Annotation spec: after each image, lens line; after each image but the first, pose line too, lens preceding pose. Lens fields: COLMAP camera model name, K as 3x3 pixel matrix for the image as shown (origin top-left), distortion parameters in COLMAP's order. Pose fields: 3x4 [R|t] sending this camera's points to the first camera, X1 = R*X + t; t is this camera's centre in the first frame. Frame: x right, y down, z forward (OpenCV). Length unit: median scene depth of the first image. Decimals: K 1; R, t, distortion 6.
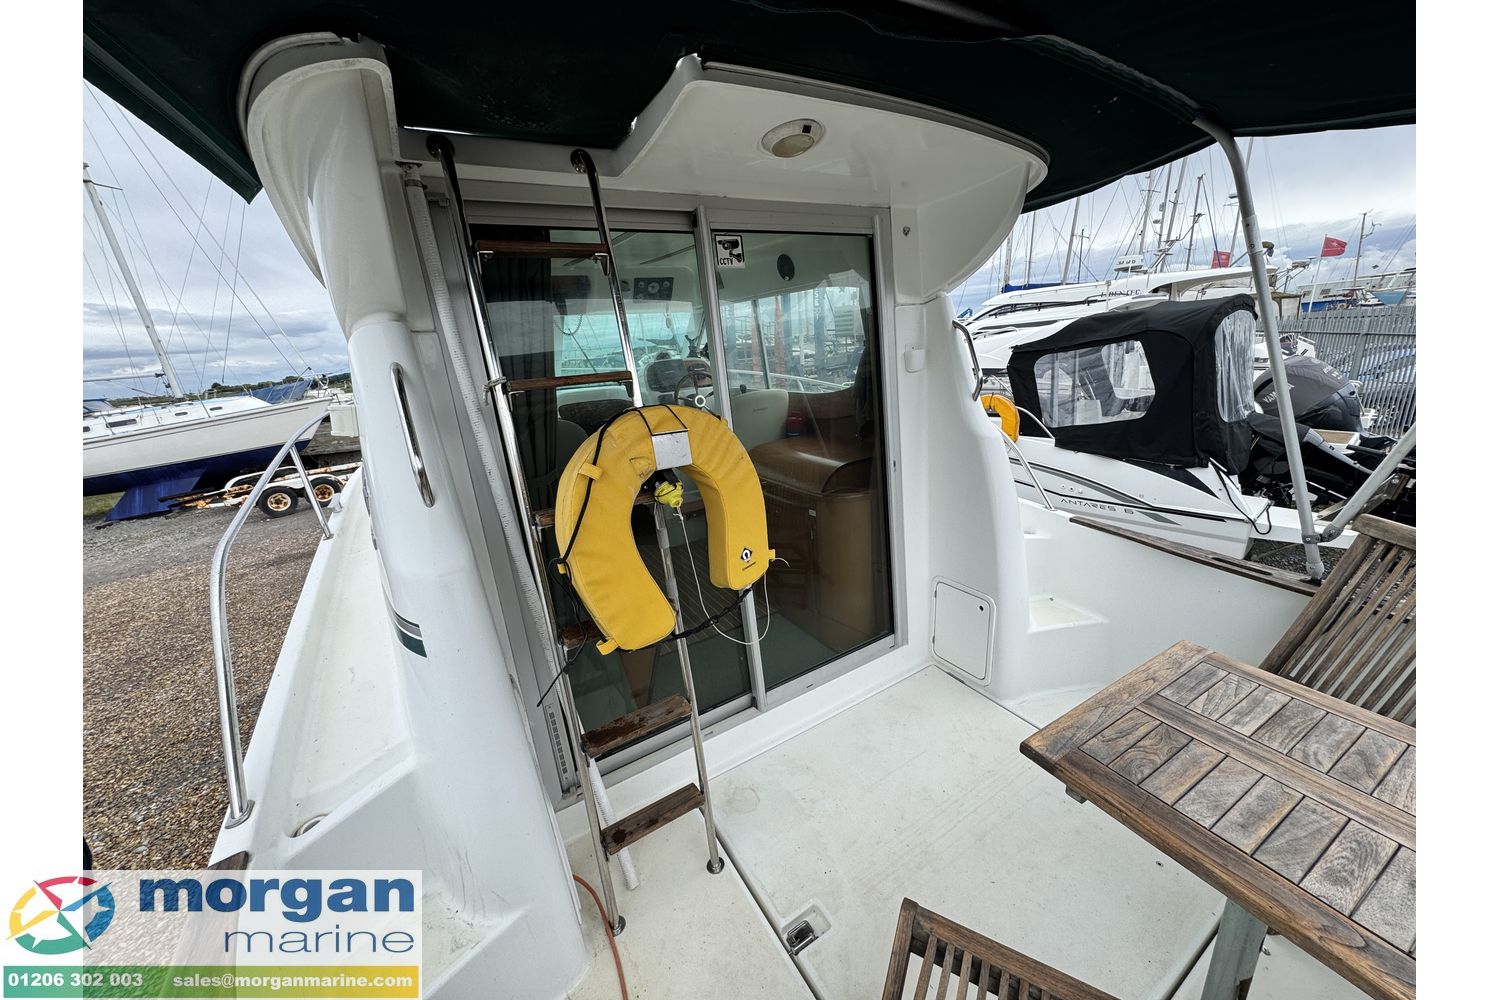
lens RADIAL K [[531.6, 0, 750.9], [0, 531.6, 497.4], [0, 0, 1]] dist [-0.004656, 0.000400]
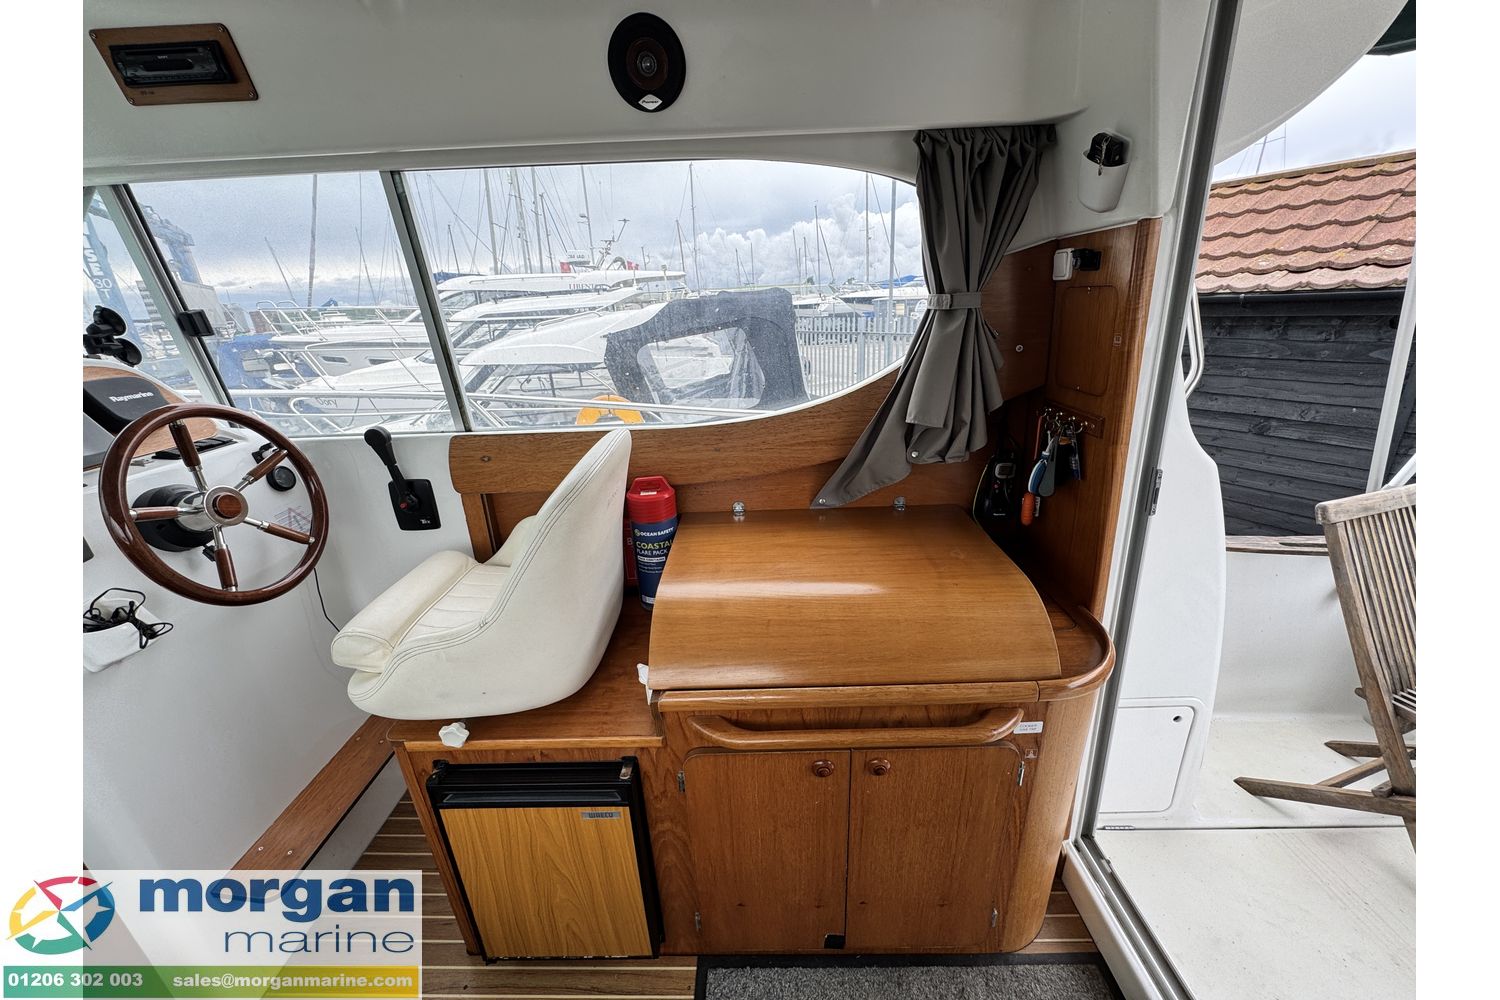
lens RADIAL K [[531.6, 0, 749.3], [0, 531.6, 498.5], [0, 0, 1]] dist [-0.004656, 0.000400]
pose [[0.525811, -0.245322, 0.814457, -0.281148], [0.239945, 0.961400, 0.134674, -0.246035], [-0.816057, 0.124612, 0.564379, 0.962330]]
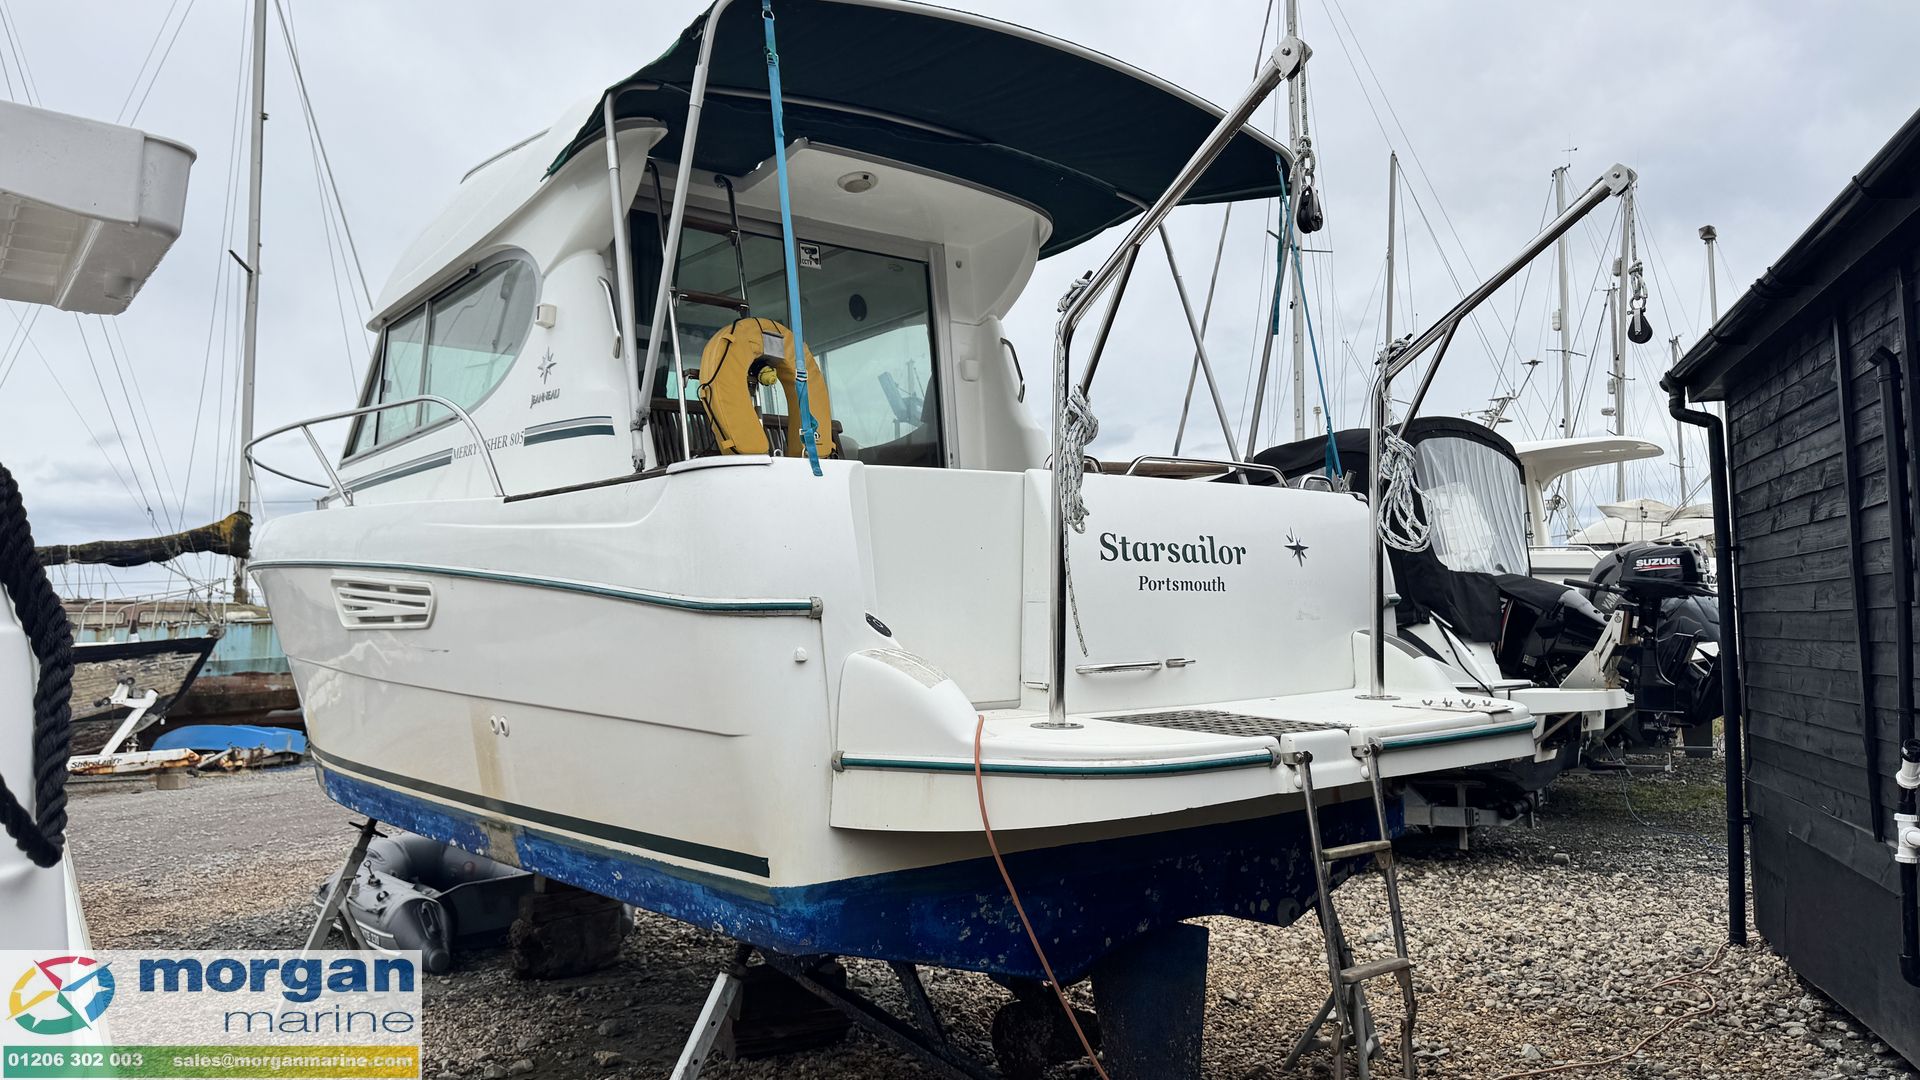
lens RADIAL K [[1340.1, 0, 951.6], [0, 1340.1, 545.1], [0, 0, 1]] dist [0.057325, -0.007933]
pose [[0.991790, 0.050953, 0.117286, -0.032349], [-0.006535, 0.936182, -0.351455, 0.977498], [-0.127708, 0.347803, 0.928829, -1.336807]]
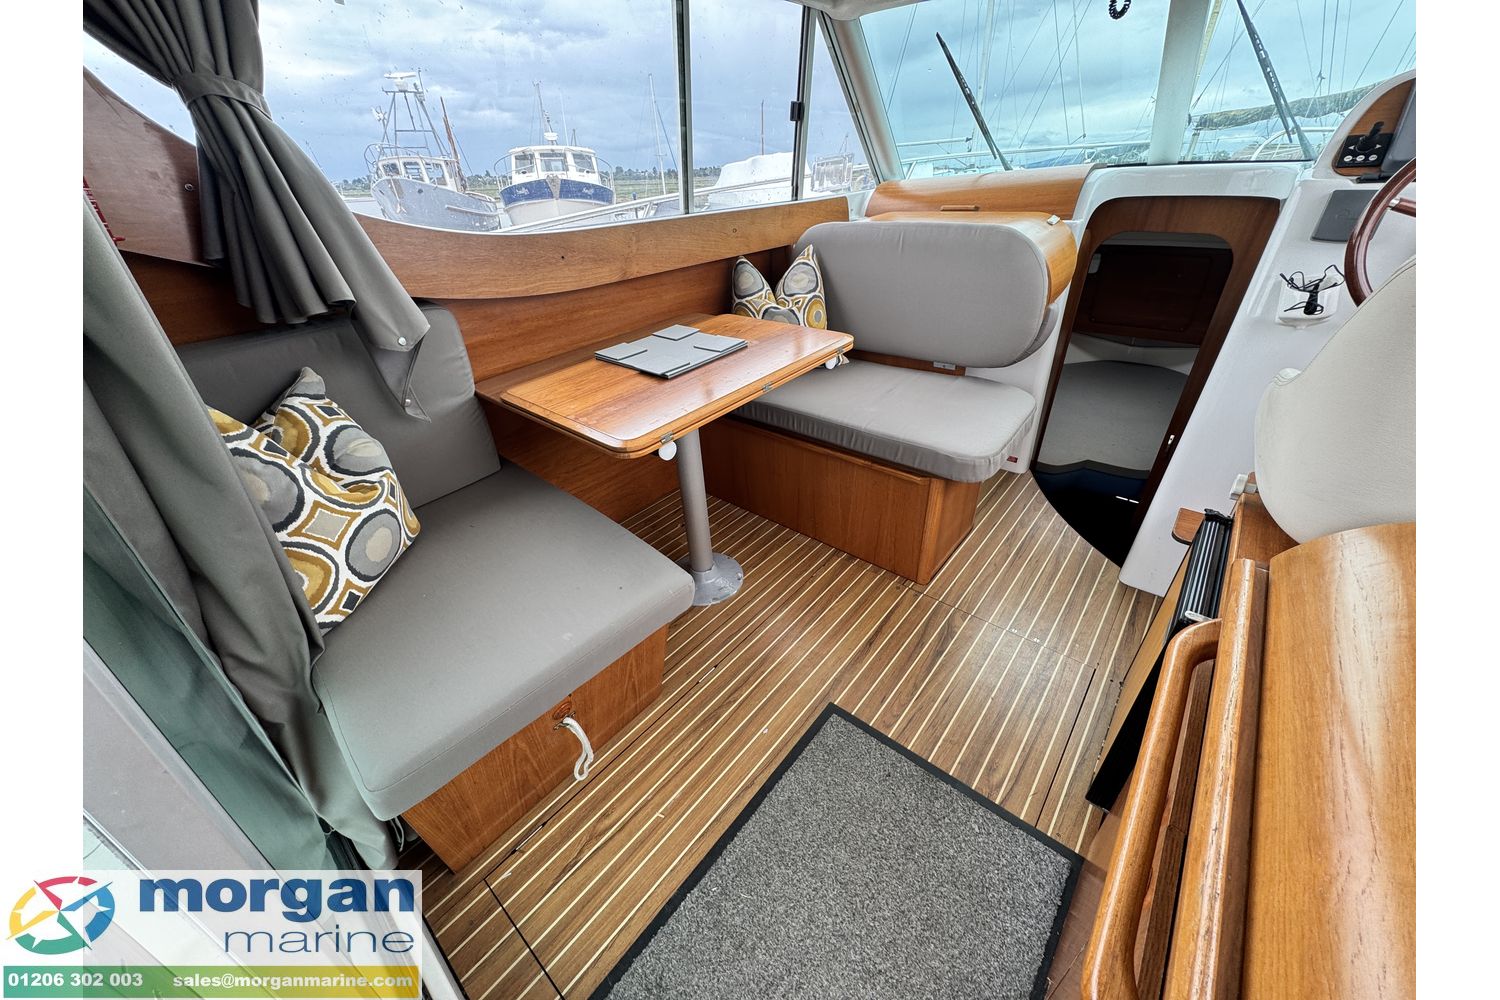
lens RADIAL K [[531.6, 0, 749.3], [0, 531.6, 498.6], [0, 0, 1]] dist [-0.004656, 0.000400]
pose [[0.316156, 0.546600, -0.775418, 0.087783], [-0.247267, 0.836568, 0.488889, -0.168980], [0.915917, 0.037171, 0.399642, 0.892968]]
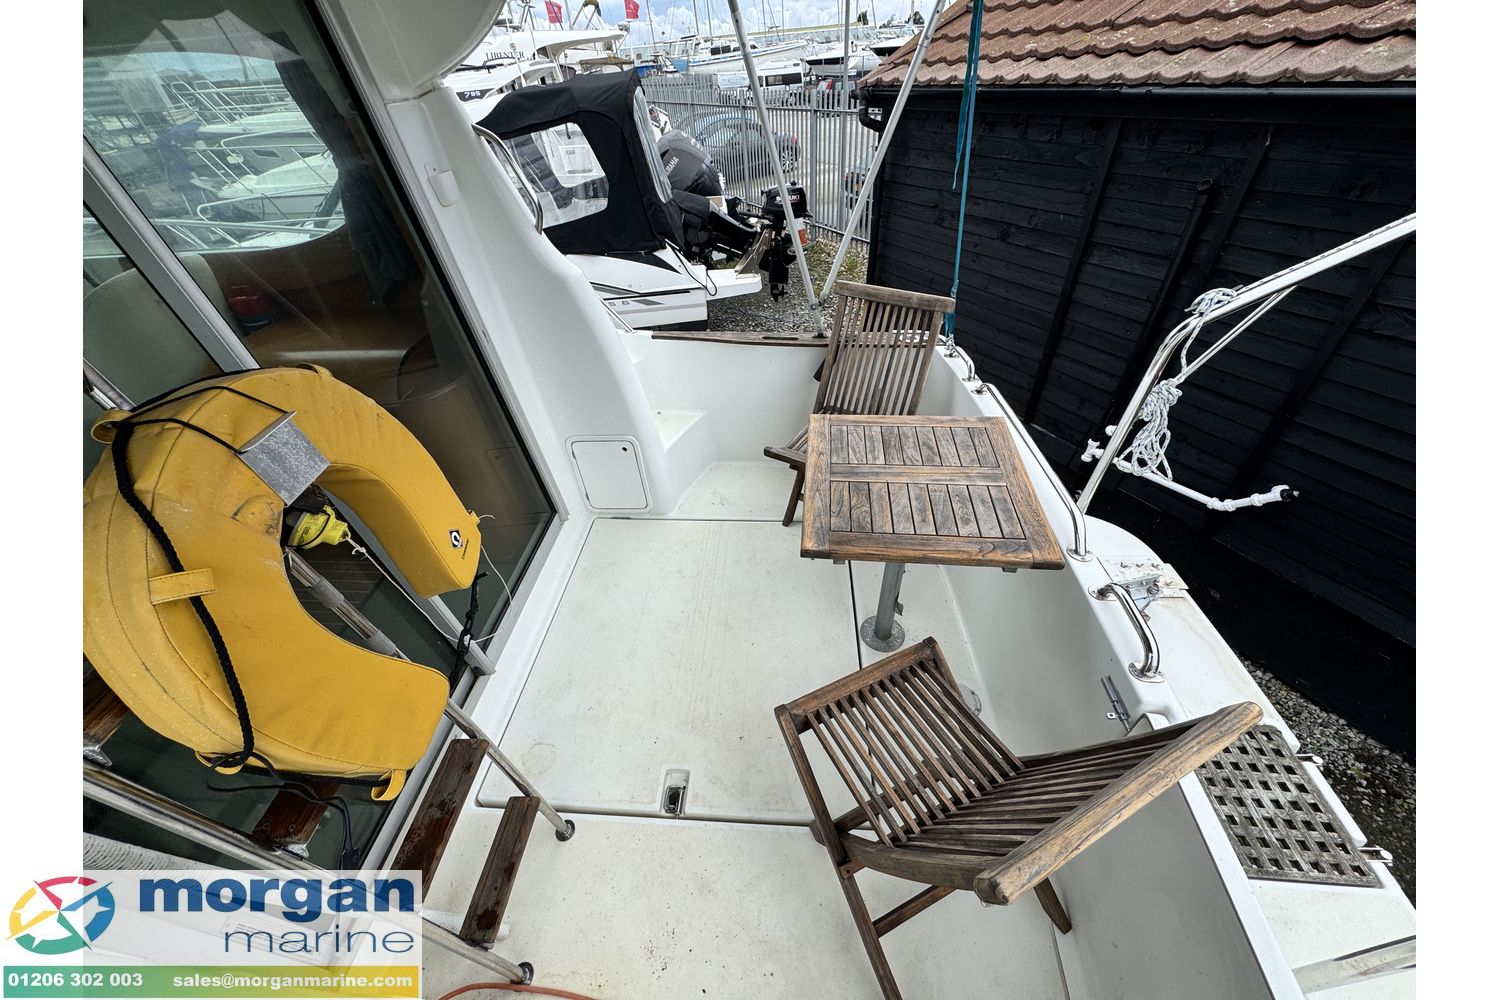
lens RADIAL K [[531.6, 0, 750.4], [0, 531.6, 496.9], [0, 0, 1]] dist [-0.004656, 0.000400]
pose [[0.575321, -0.493387, 0.652361, -0.133404], [0.245523, 0.864970, 0.437658, -0.095202], [-0.780208, -0.091624, 0.618773, 0.150665]]
